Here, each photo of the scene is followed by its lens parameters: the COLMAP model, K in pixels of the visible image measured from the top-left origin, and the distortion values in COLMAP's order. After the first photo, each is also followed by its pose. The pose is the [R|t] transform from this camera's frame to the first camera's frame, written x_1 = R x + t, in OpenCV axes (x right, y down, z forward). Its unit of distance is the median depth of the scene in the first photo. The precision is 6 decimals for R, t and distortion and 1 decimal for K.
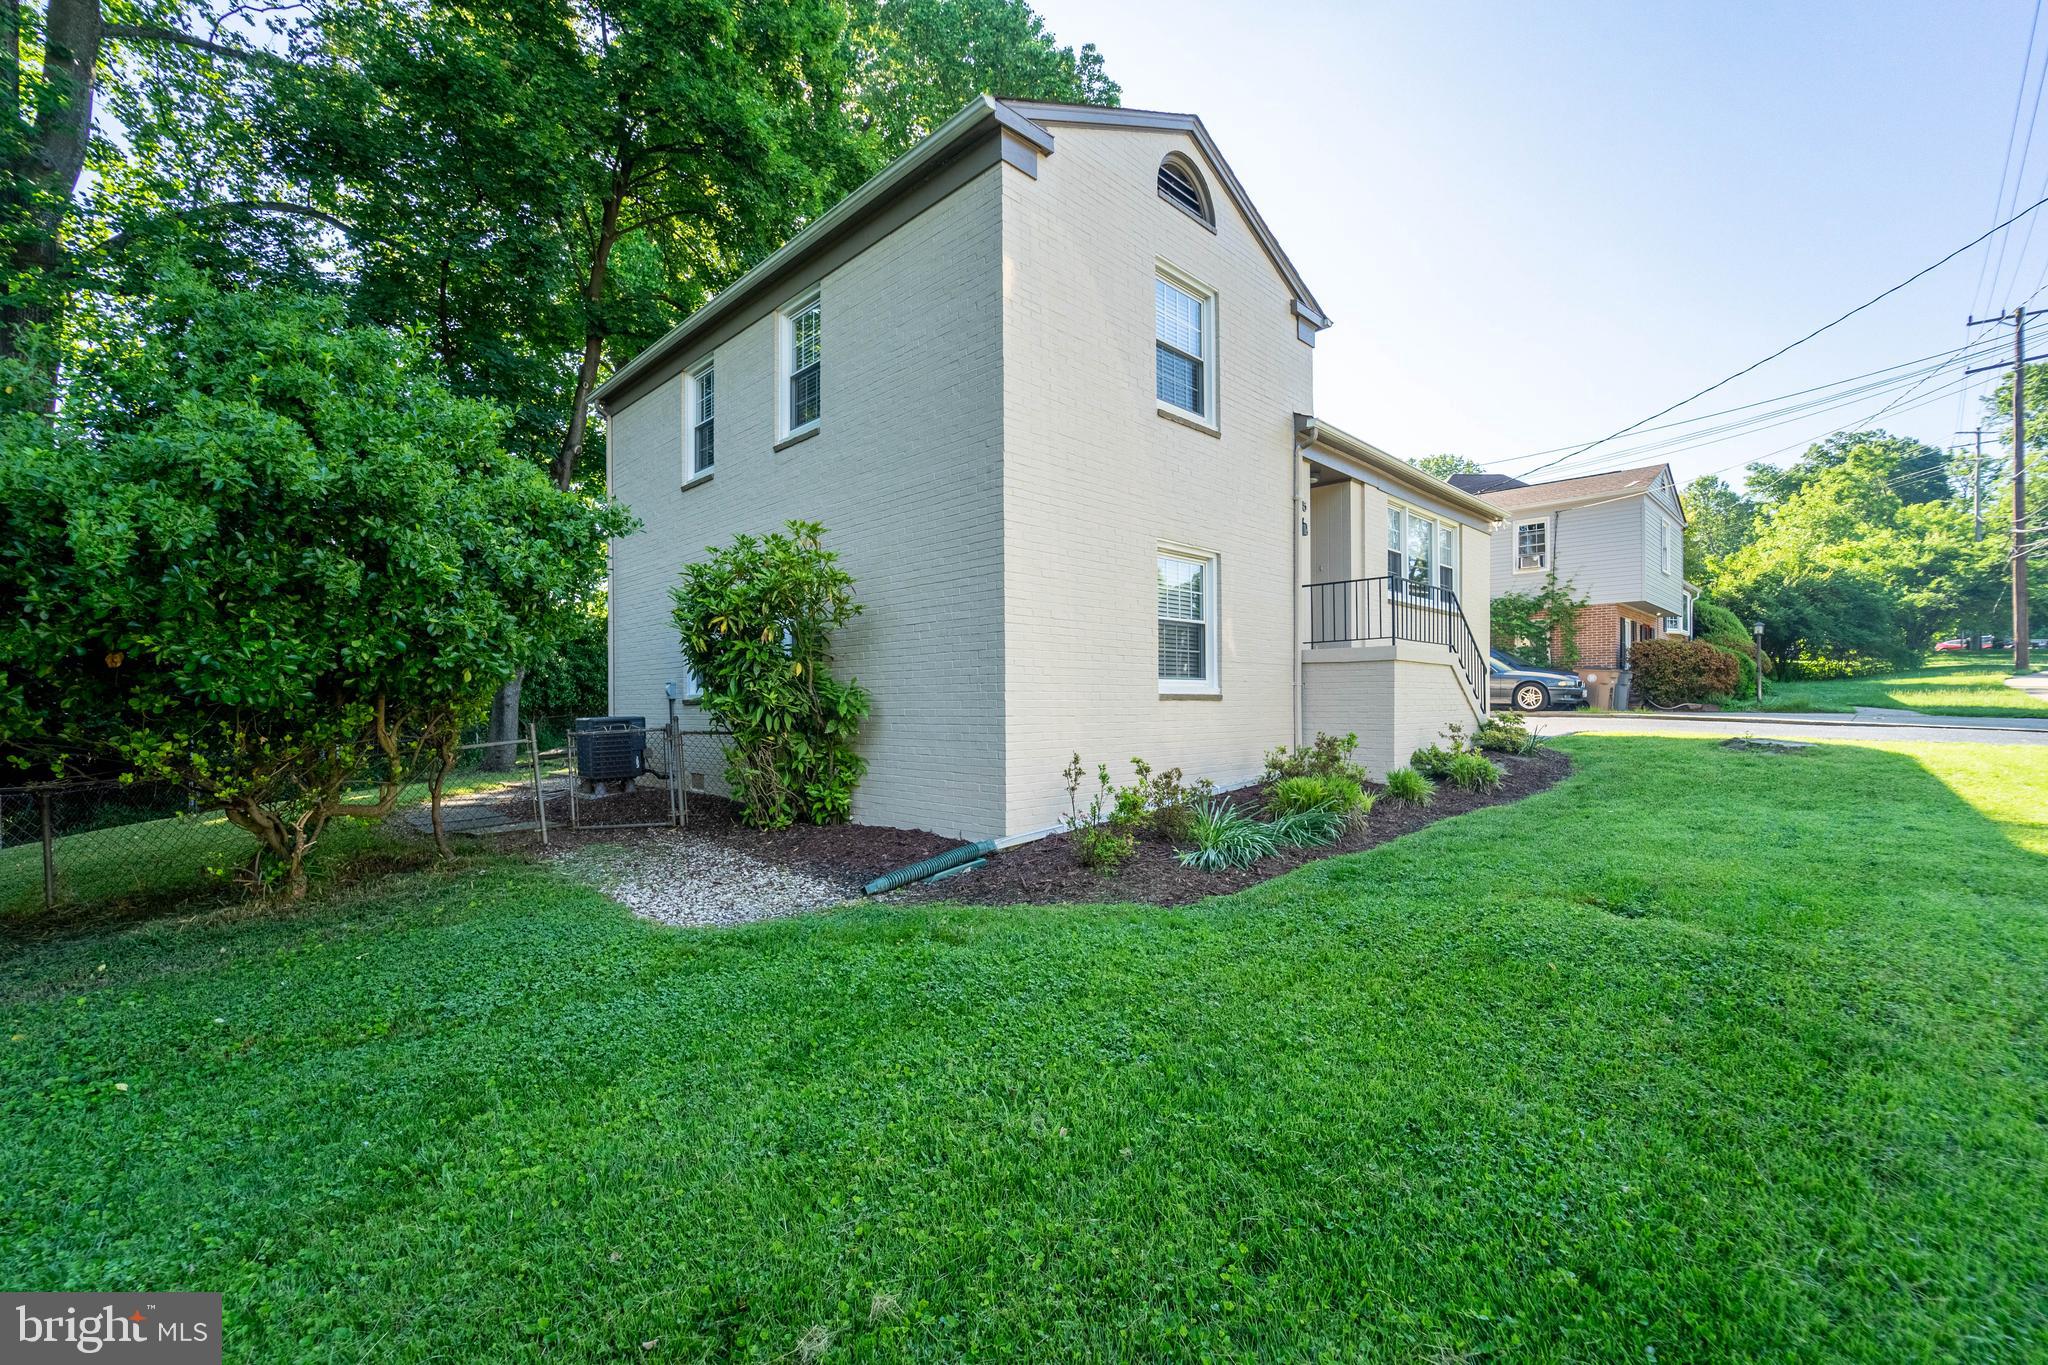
lens RADIAL K [[868.9, 0, 1018.0], [0, 868.9, 713.9], [0, 0, 1]] dist [-0.028269, 0.002726]
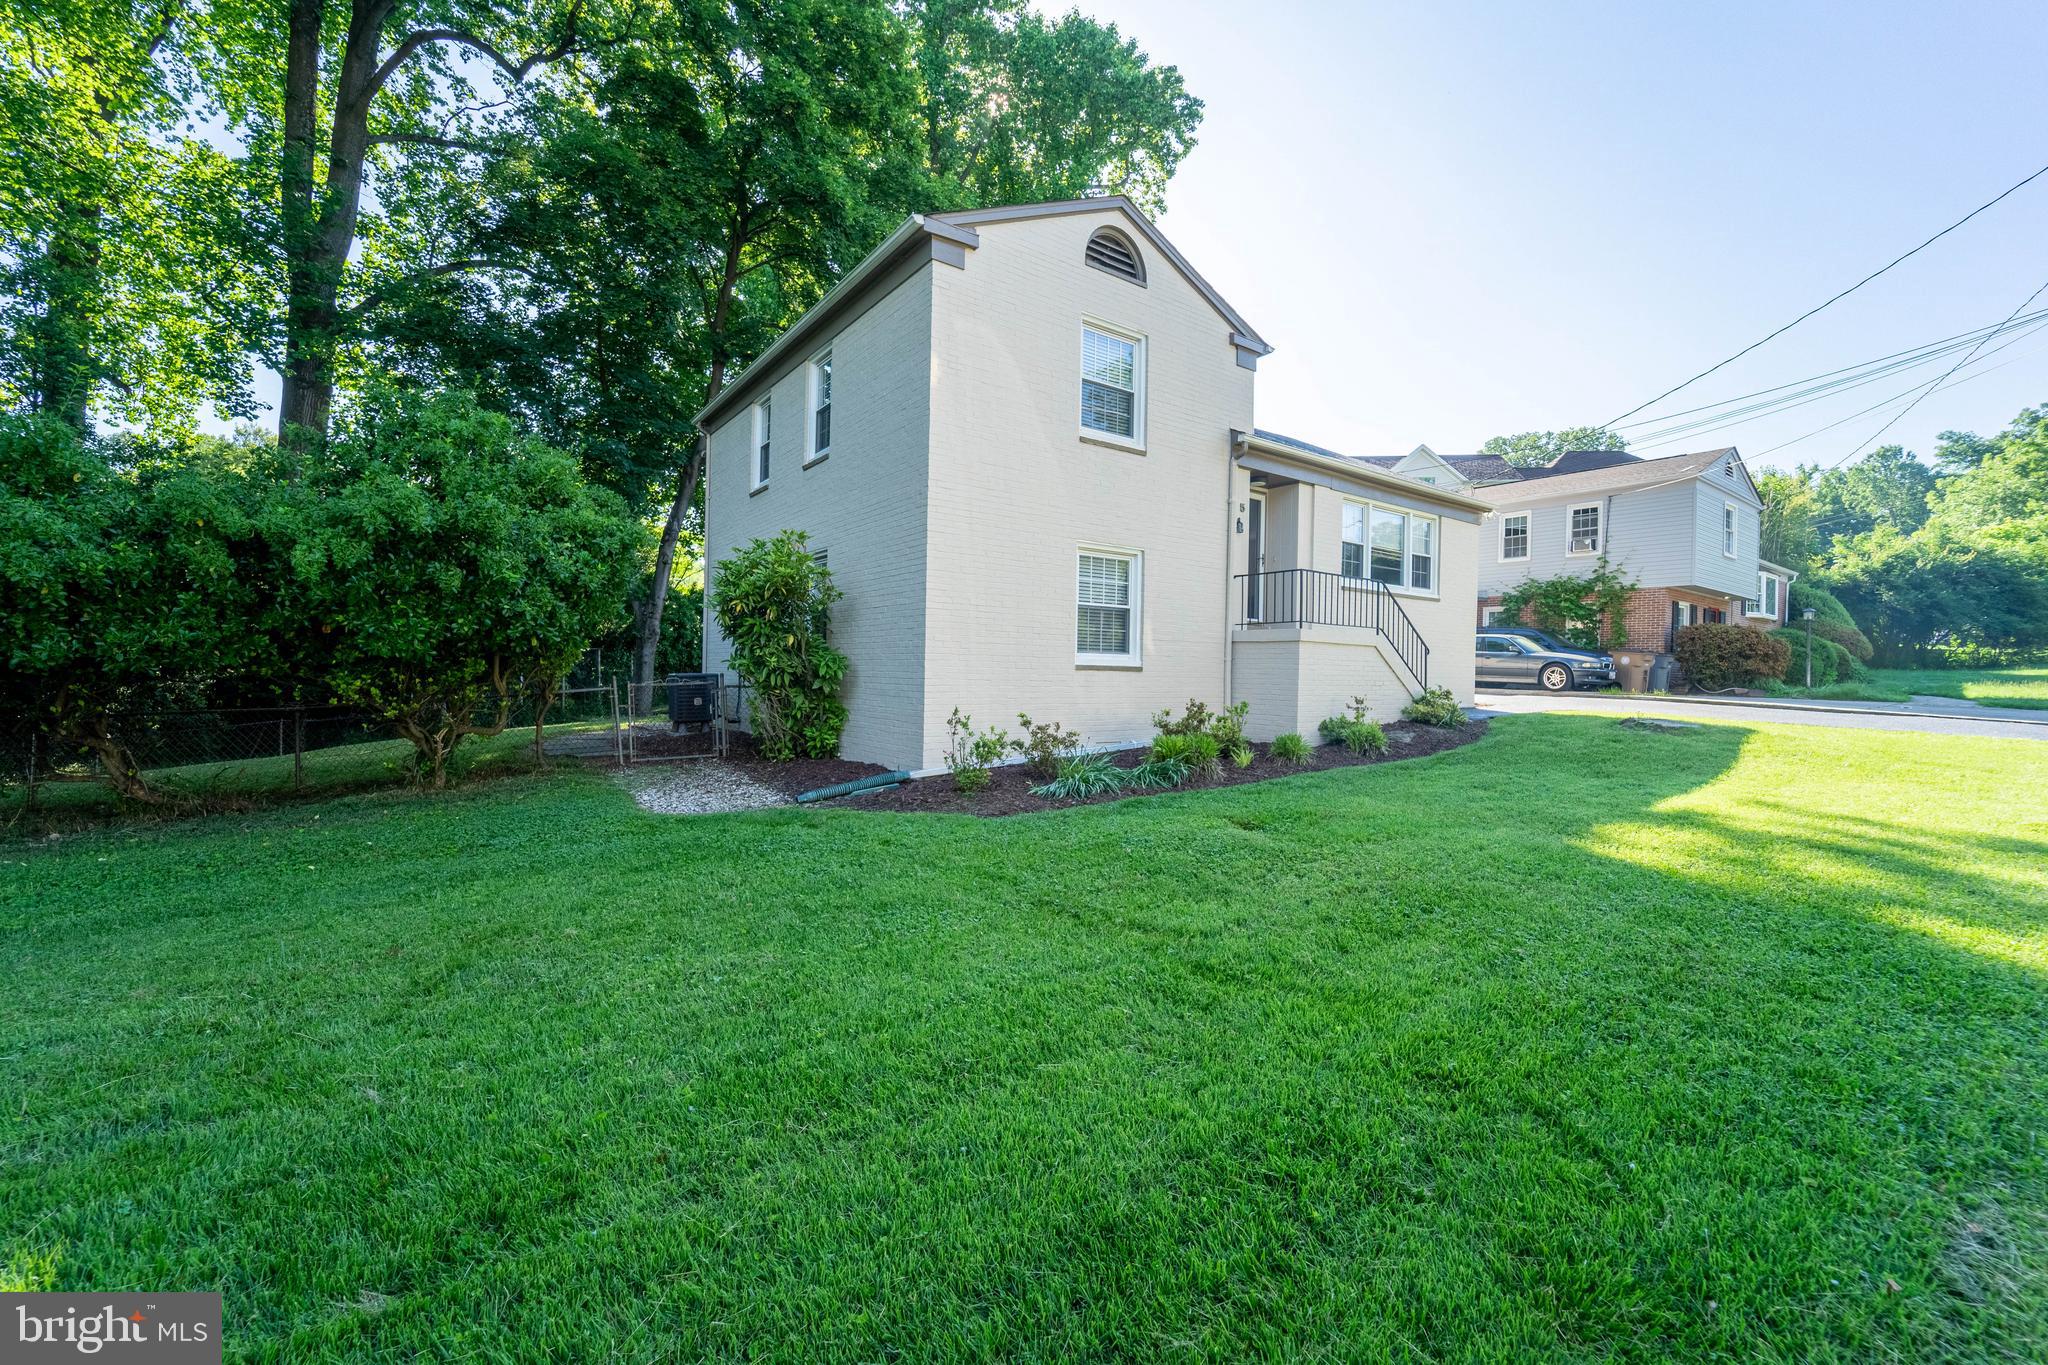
lens RADIAL K [[831.4, 0, 1024.0], [0, 831.4, 682.5], [0, 0, 1]] dist [-0.025561, 0.000161]
pose [[0.987943, 0.026378, -0.152556, 0.228925], [-0.026121, 0.999652, 0.003689, -0.000166], [0.152600, 0.000341, 0.988288, -0.161457]]
